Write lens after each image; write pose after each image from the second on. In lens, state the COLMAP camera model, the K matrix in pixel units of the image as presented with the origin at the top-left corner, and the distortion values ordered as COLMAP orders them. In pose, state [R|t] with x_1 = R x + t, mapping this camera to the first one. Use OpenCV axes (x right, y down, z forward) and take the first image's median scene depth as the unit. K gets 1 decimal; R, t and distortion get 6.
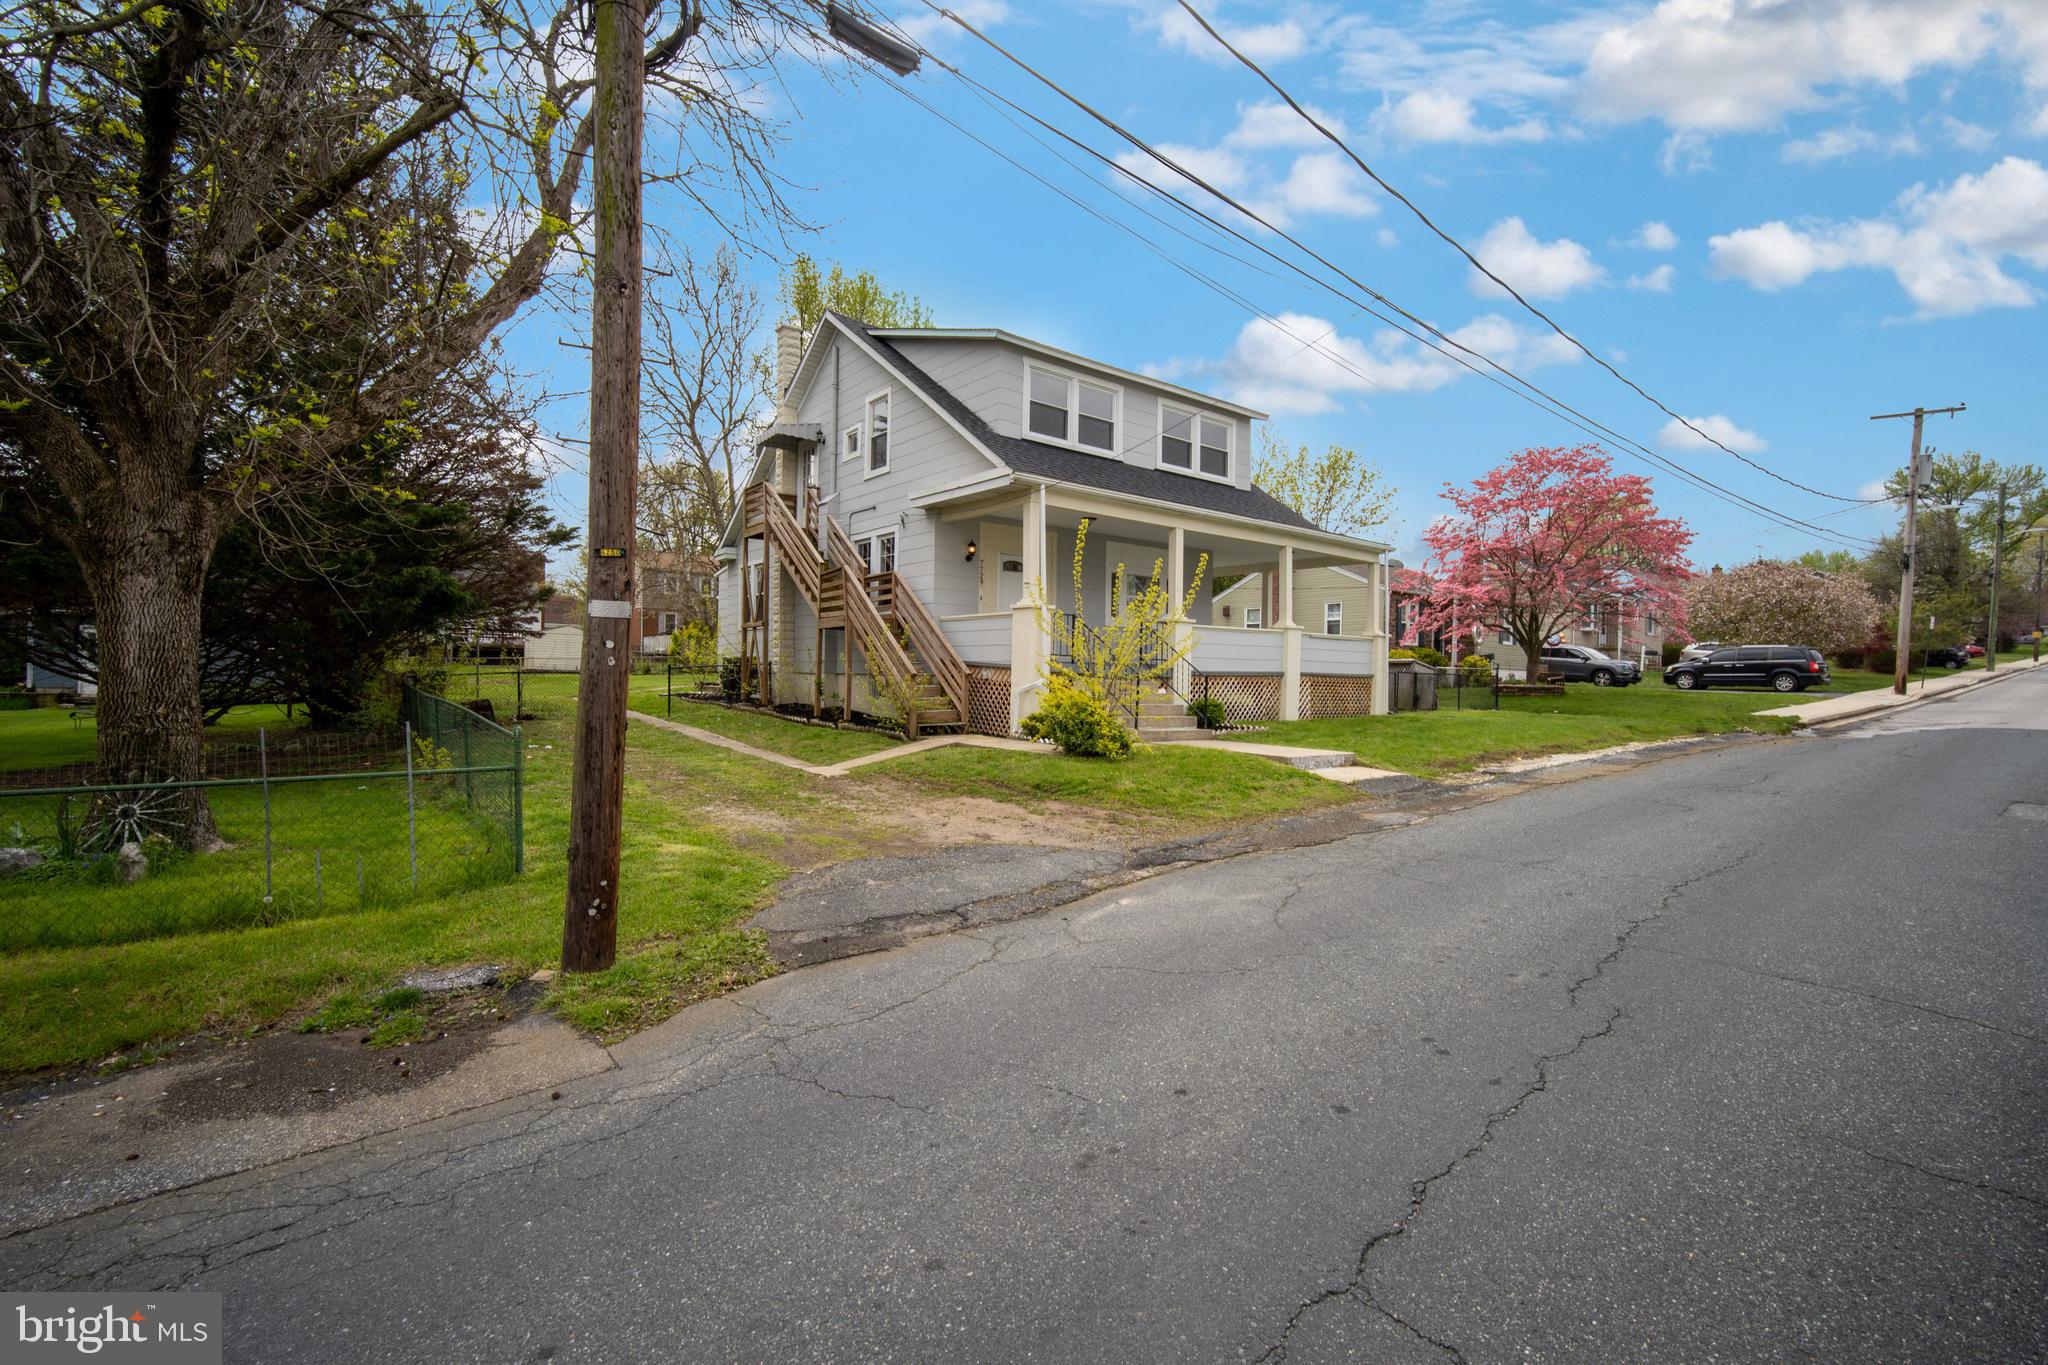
lens RADIAL K [[879.4, 0, 1024.1], [0, 879.4, 686.5], [0, 0, 1]] dist [-0.002059, -0.000107]
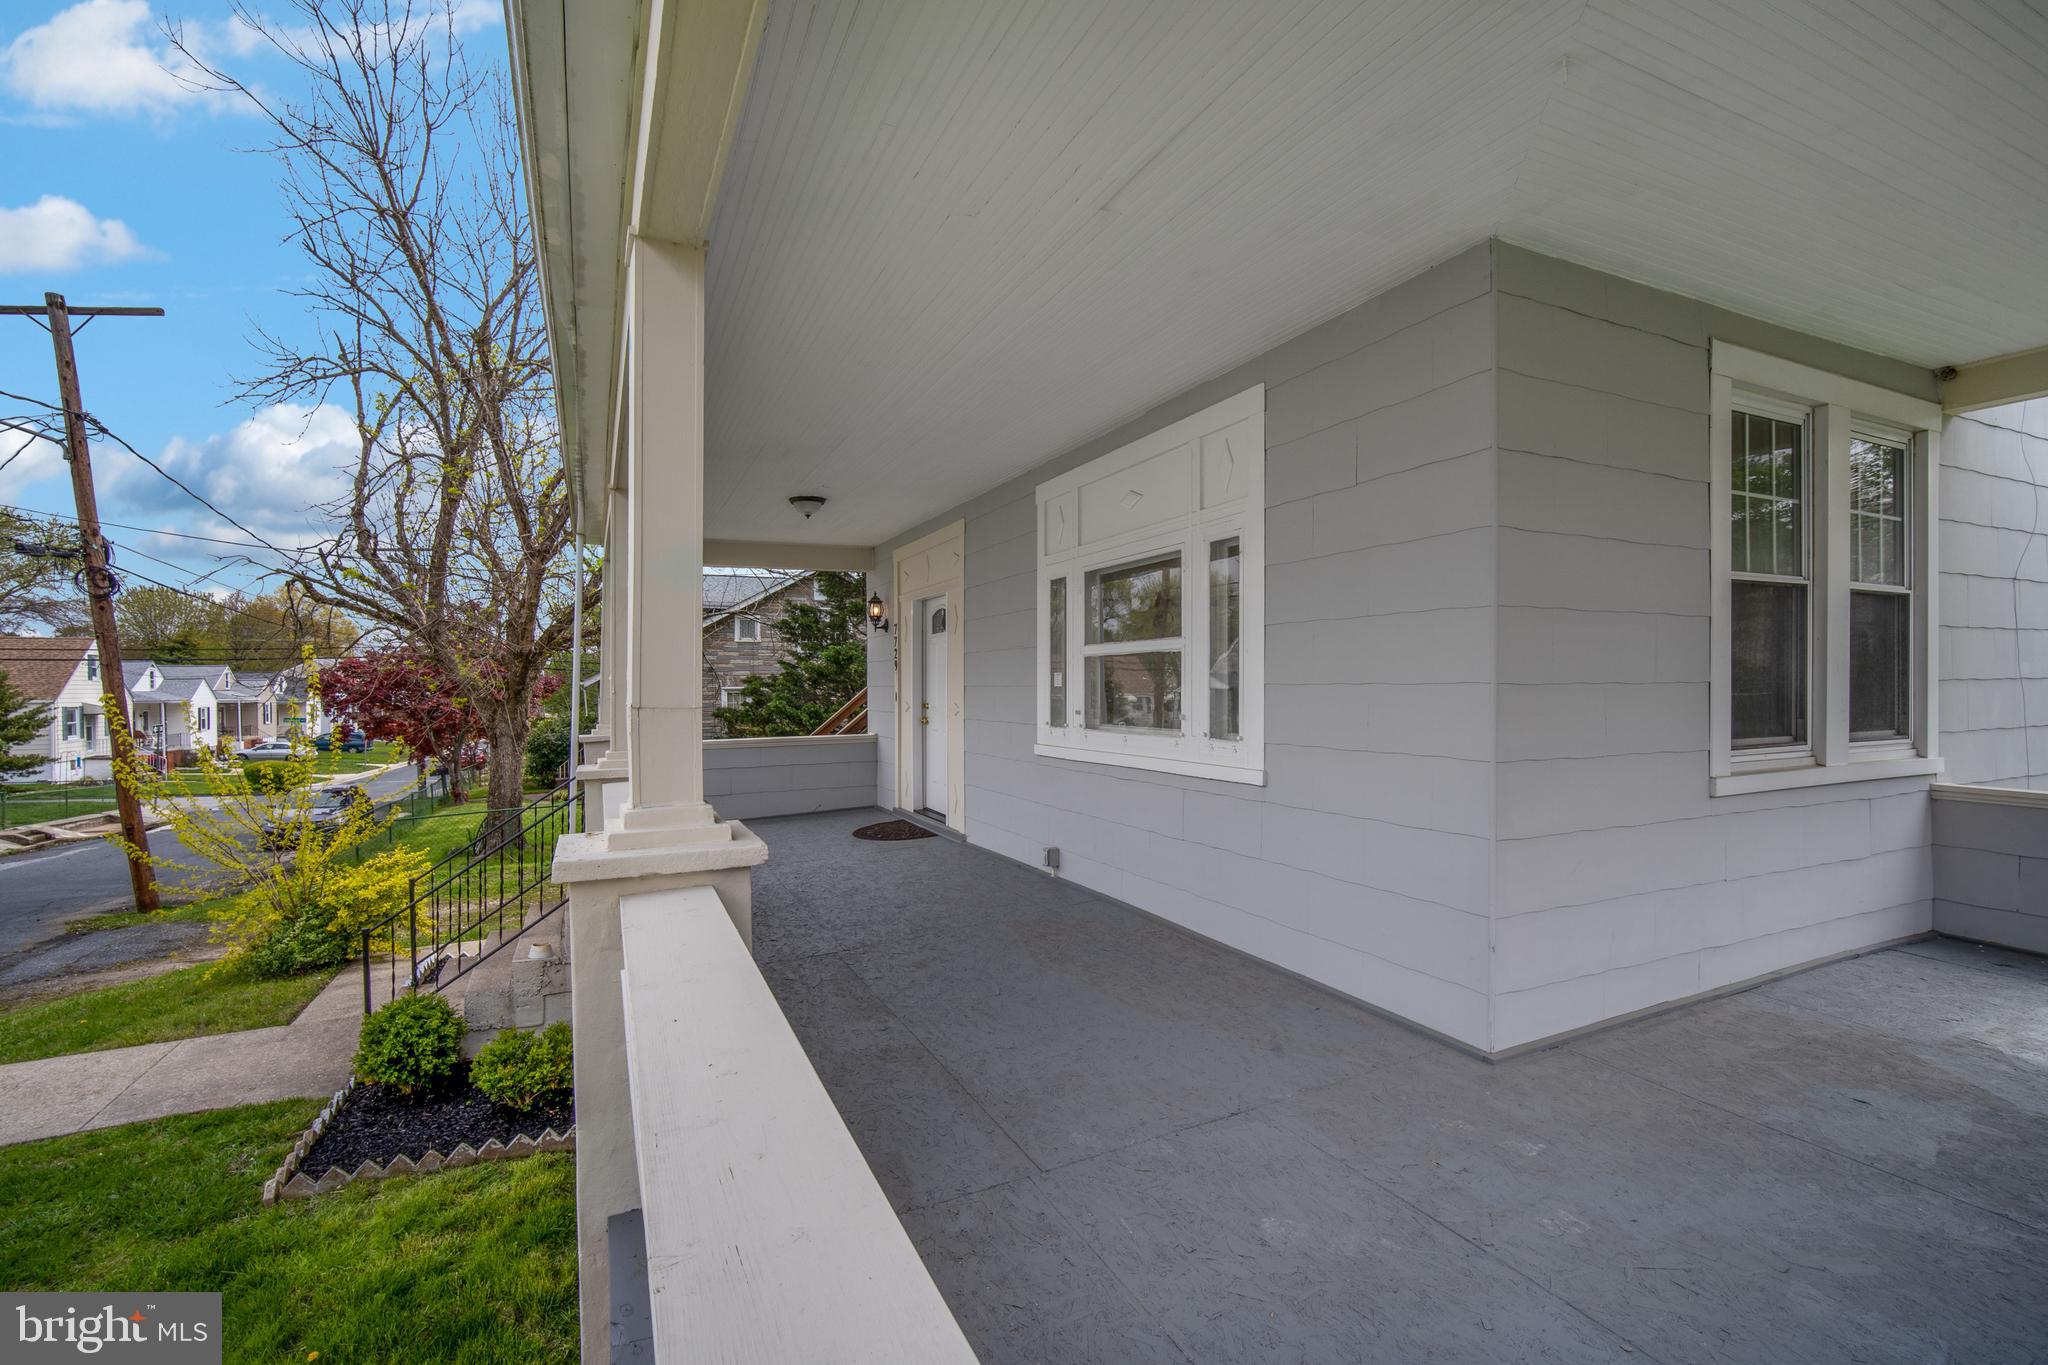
lens RADIAL K [[908.4, 0, 1024.0], [0, 908.4, 682.5], [0, 0, 1]] dist [-0.003878, -0.000081]
pose [[-0.225456, -0.017285, -0.974100, 0.430598], [-0.003850, 0.999851, -0.016851, -0.092469], [0.974246, -0.000049, -0.225489, 1.107848]]
